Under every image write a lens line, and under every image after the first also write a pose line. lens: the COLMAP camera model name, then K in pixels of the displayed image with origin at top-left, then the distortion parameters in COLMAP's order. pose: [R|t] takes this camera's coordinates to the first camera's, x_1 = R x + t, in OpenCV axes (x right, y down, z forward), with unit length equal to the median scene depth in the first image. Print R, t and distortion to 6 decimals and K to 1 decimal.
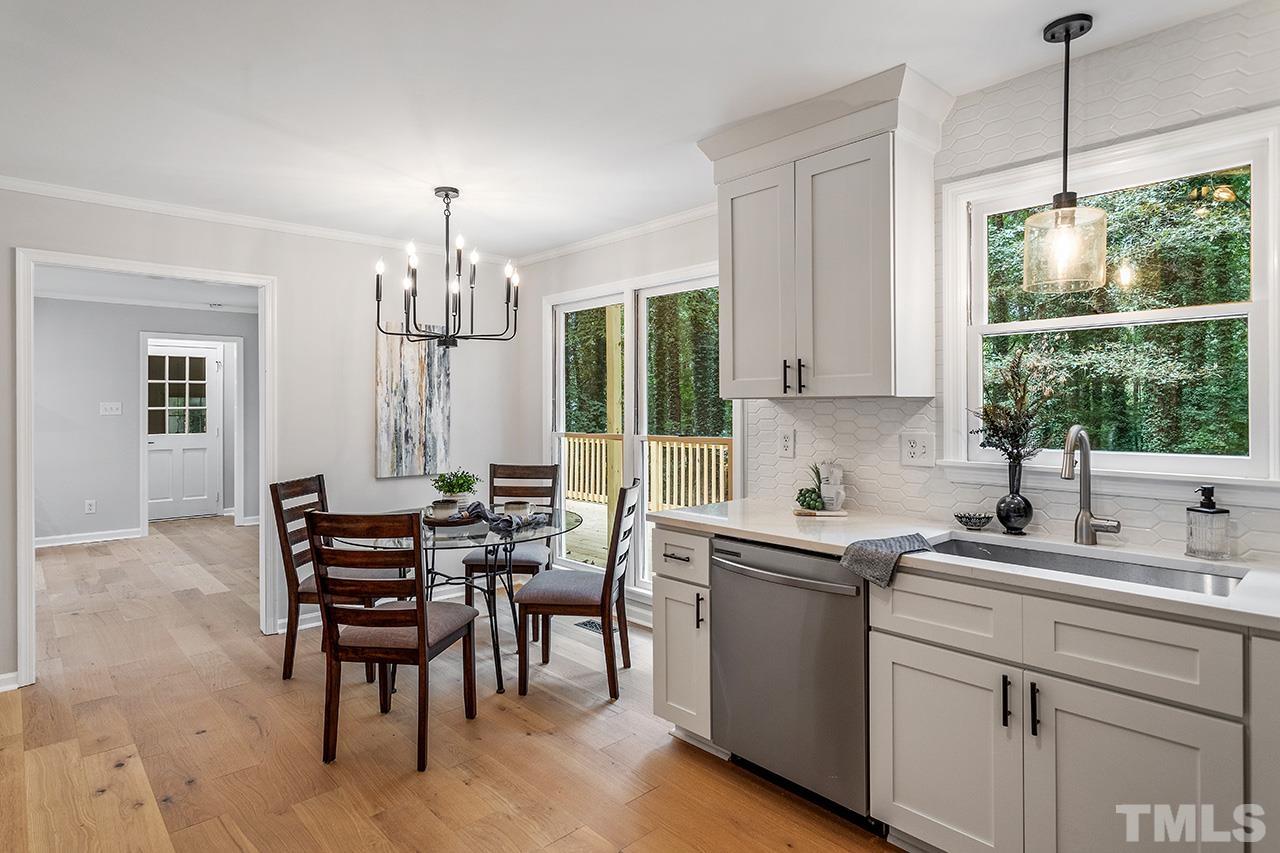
lens RADIAL K [[698.3, 0, 623.4], [0, 698.3, 403.2], [0, 0, 1]] dist [0.004310, 0.000865]
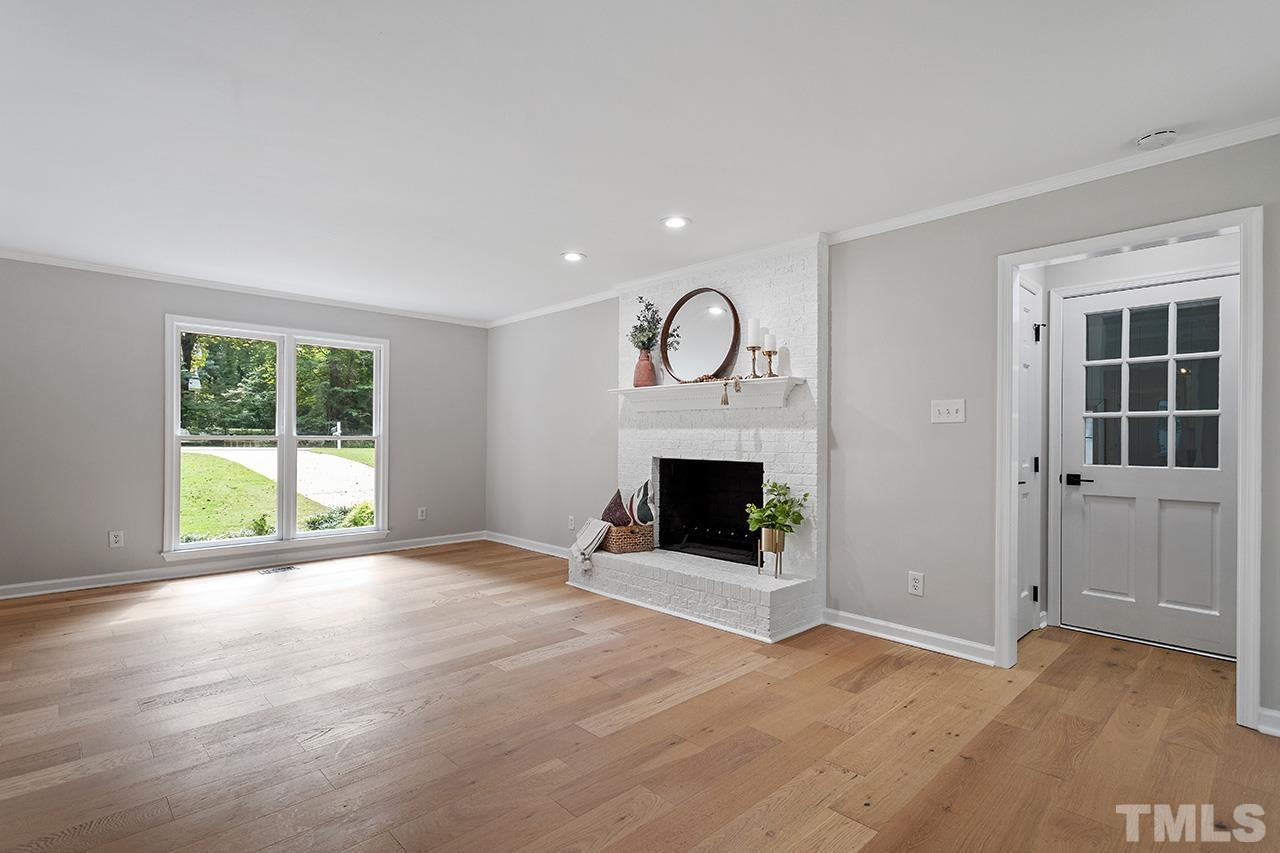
lens RADIAL K [[615.4, 0, 642.0], [0, 615.4, 438.9], [0, 0, 1]] dist [0.001664, 0.000870]
pose [[0.040545, 0.005638, -0.999162, -0.531088], [-0.011102, 0.999925, 0.005192, 0.060587], [0.999116, 0.010882, 0.040605, 1.483782]]
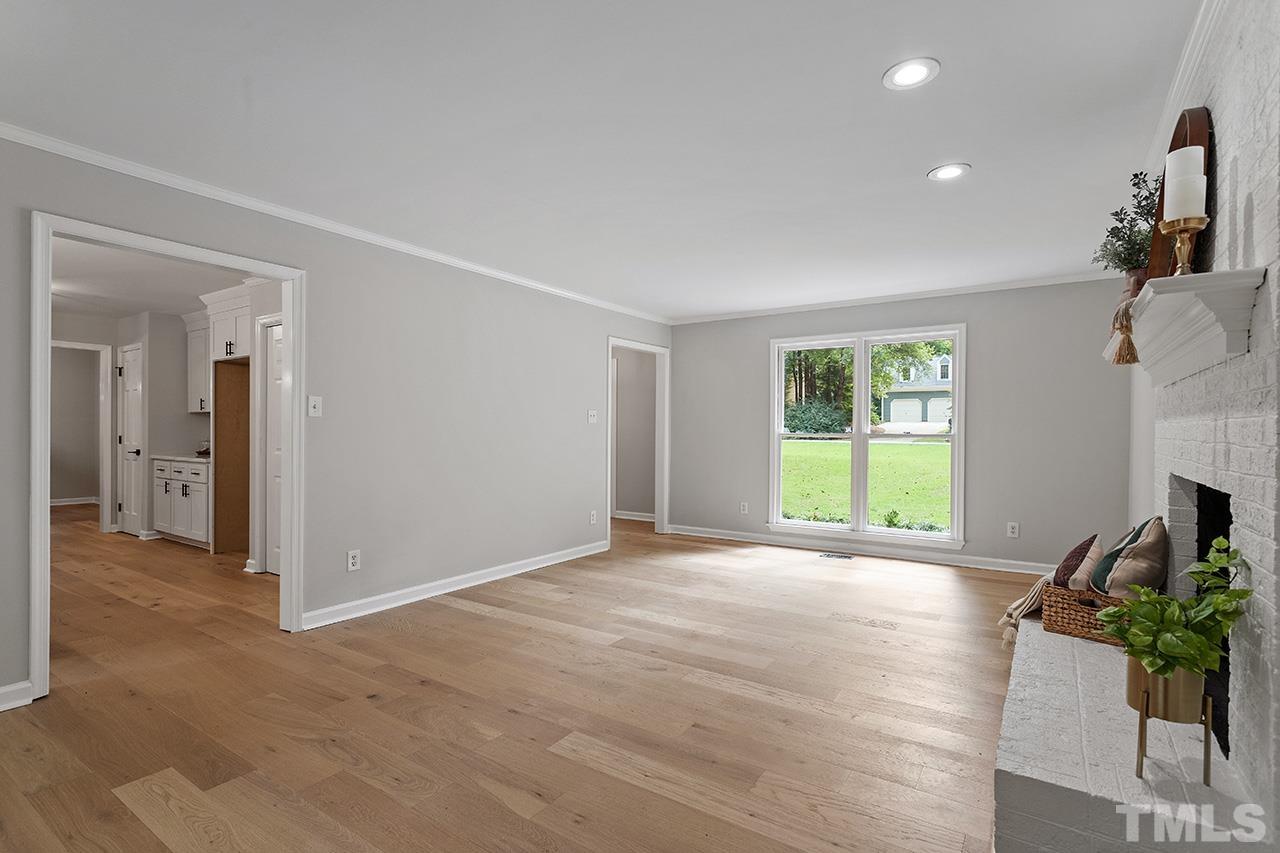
lens RADIAL K [[615.4, 0, 628.8], [0, 615.4, 424.7], [0, 0, 1]] dist [0.001664, 0.000870]
pose [[-0.970515, -0.005486, -0.240979, -1.137774], [-0.004734, 0.999982, -0.003700, 0.057059], [0.240995, -0.002450, -0.970523, 2.117764]]
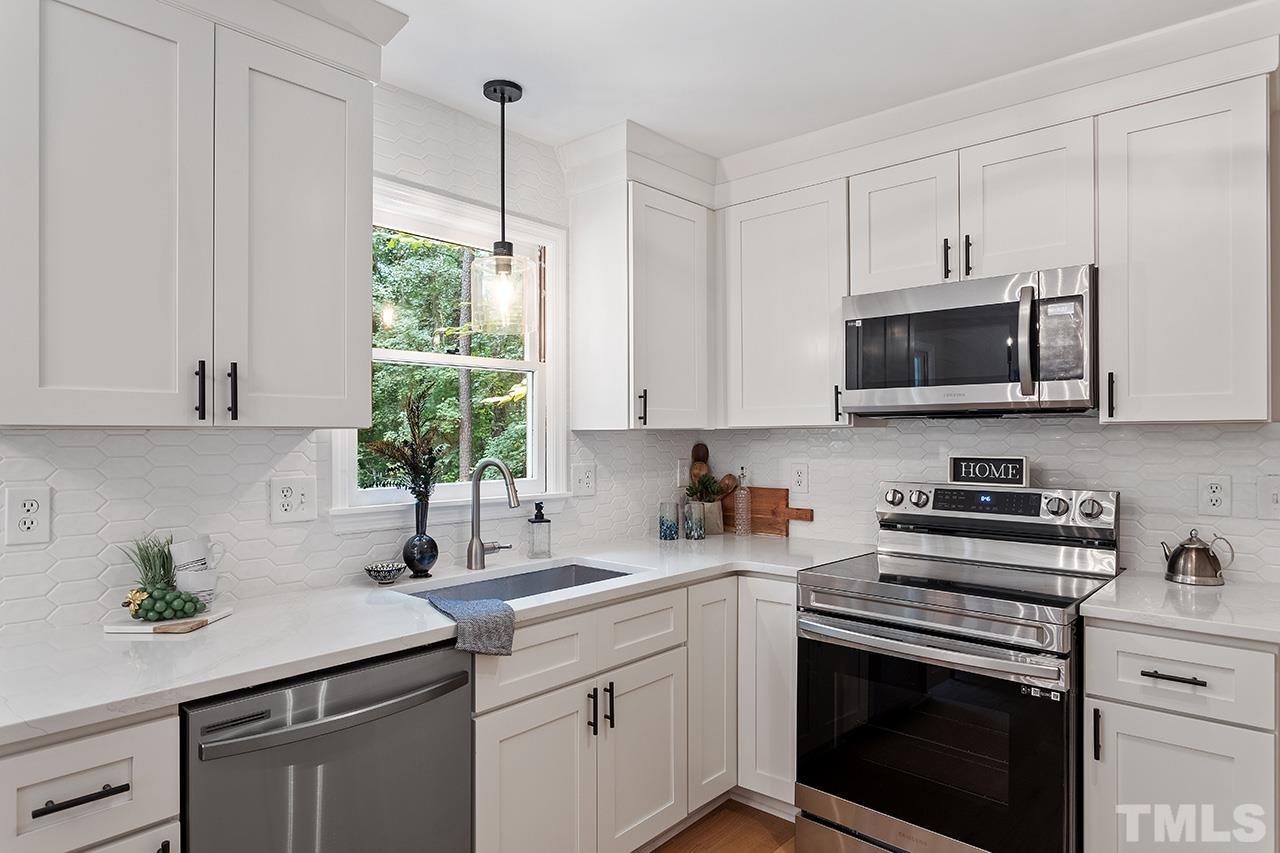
lens RADIAL K [[751.9, 0, 632.7], [0, 751.9, 431.4], [0, 0, 1]] dist [-0.005946, 0.000136]
pose [[-0.108600, 0.015474, 0.993965, -0.319161], [0.006581, 0.999868, -0.014846, 0.005996], [-0.994064, 0.004929, -0.108688, 0.554145]]
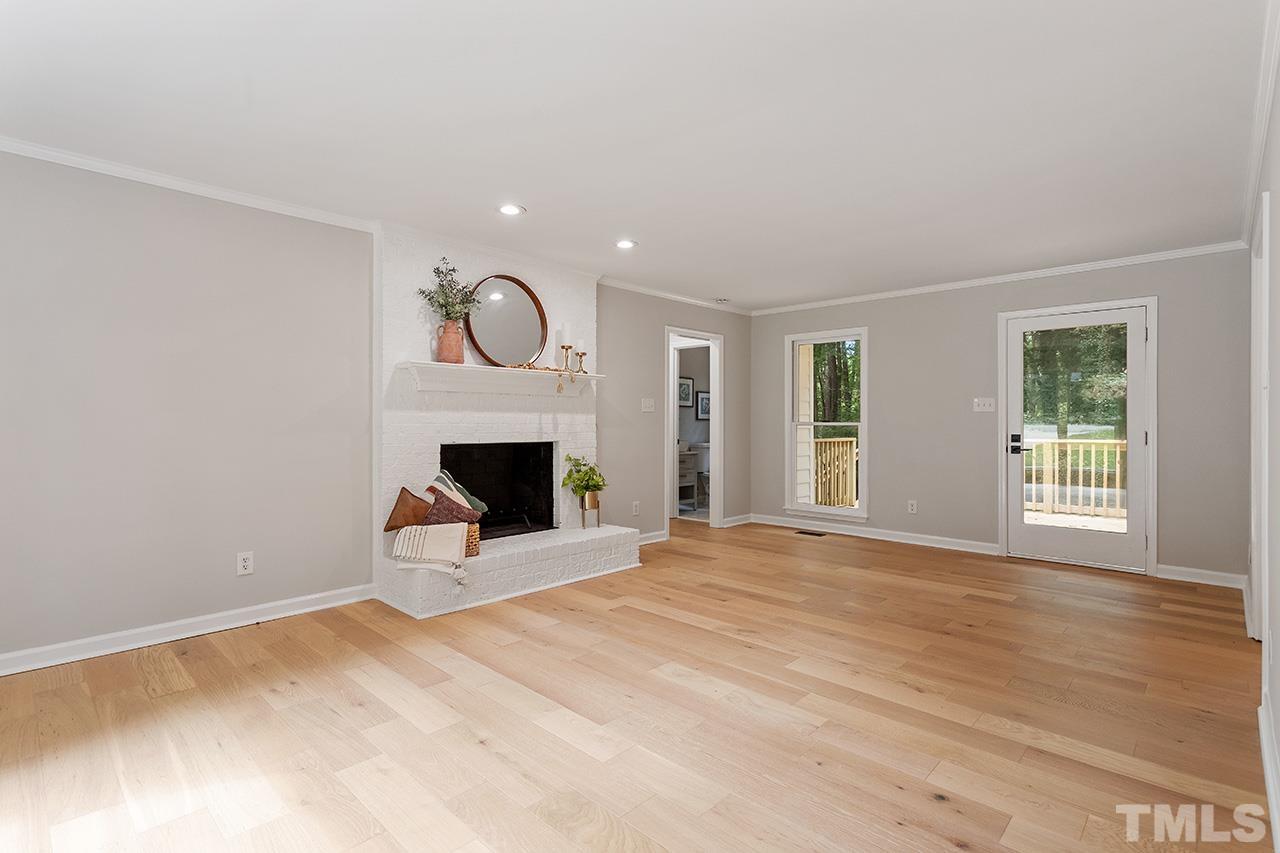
lens RADIAL K [[615.4, 0, 632.2], [0, 615.4, 423.0], [0, 0, 1]] dist [0.001664, 0.000870]
pose [[0.996621, 0.004486, 0.082020, -1.647883], [-0.004266, 0.999987, -0.002857, 0.069916], [-0.082032, 0.002497, 0.996627, 0.332280]]
